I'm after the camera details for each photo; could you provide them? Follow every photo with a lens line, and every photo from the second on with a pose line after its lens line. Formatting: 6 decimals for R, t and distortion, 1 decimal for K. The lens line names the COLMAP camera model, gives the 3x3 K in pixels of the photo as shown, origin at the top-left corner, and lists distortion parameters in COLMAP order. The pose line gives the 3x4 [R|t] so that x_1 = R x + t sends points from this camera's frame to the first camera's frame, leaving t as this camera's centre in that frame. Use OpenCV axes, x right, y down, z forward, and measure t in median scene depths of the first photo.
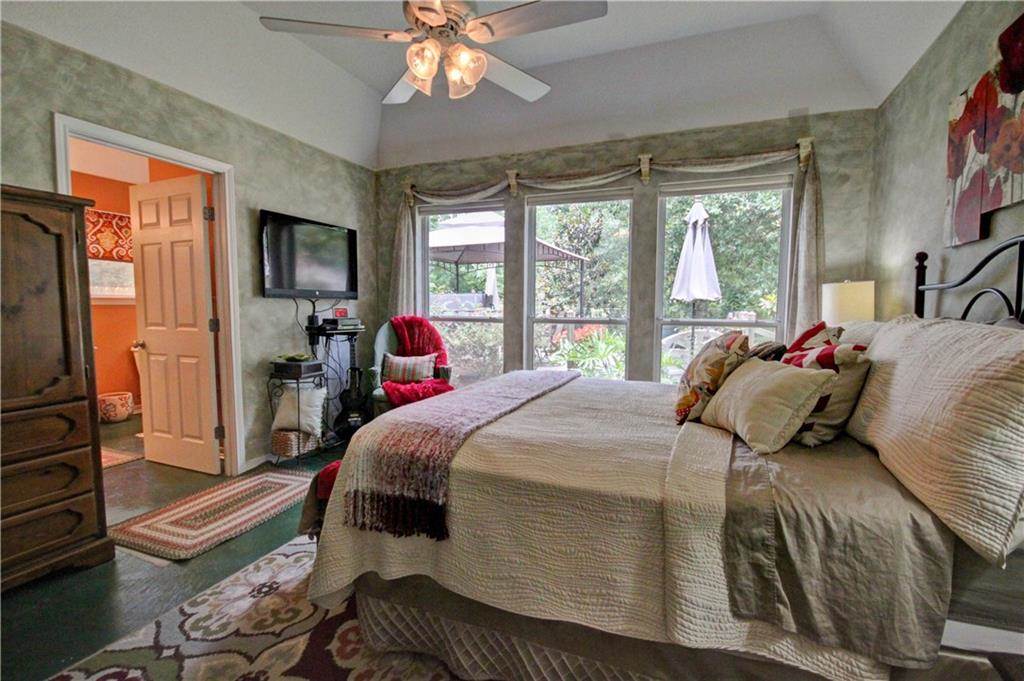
lens RADIAL K [[469.4, 0, 510.6], [0, 469.4, 338.3], [0, 0, 1]] dist [-0.000941, -0.005702]
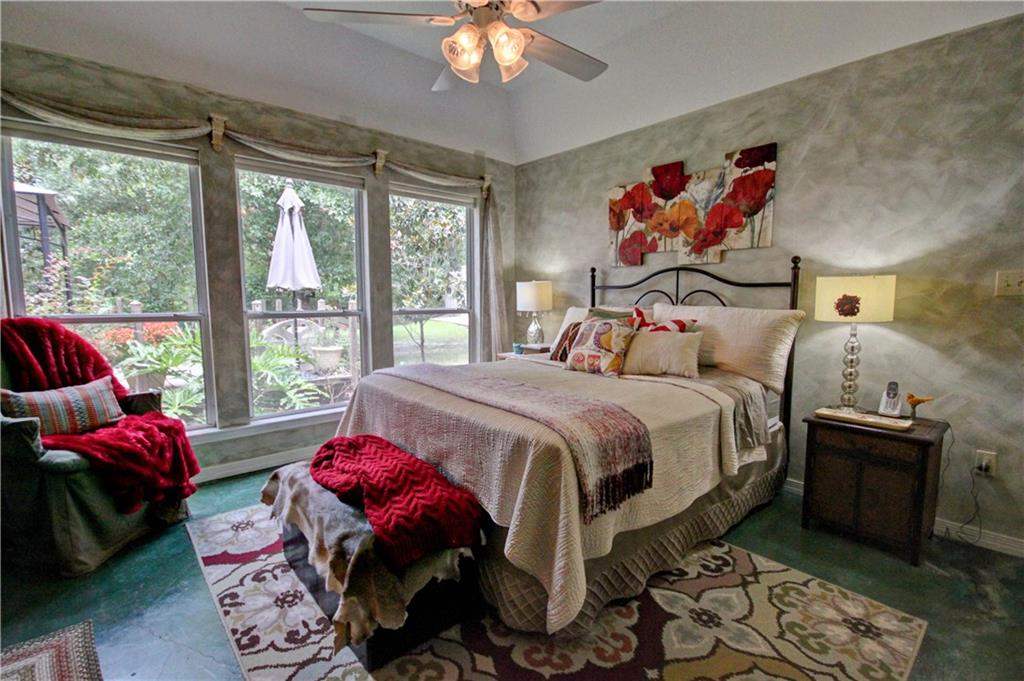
lens RADIAL K [[469.4, 0, 510.4], [0, 469.4, 342.5], [0, 0, 1]] dist [-0.000941, -0.005702]
pose [[0.448304, -0.093836, 0.888942, -0.536764], [0.058759, 0.995417, 0.075443, -0.031917], [-0.891948, 0.018412, 0.451763, 0.287997]]
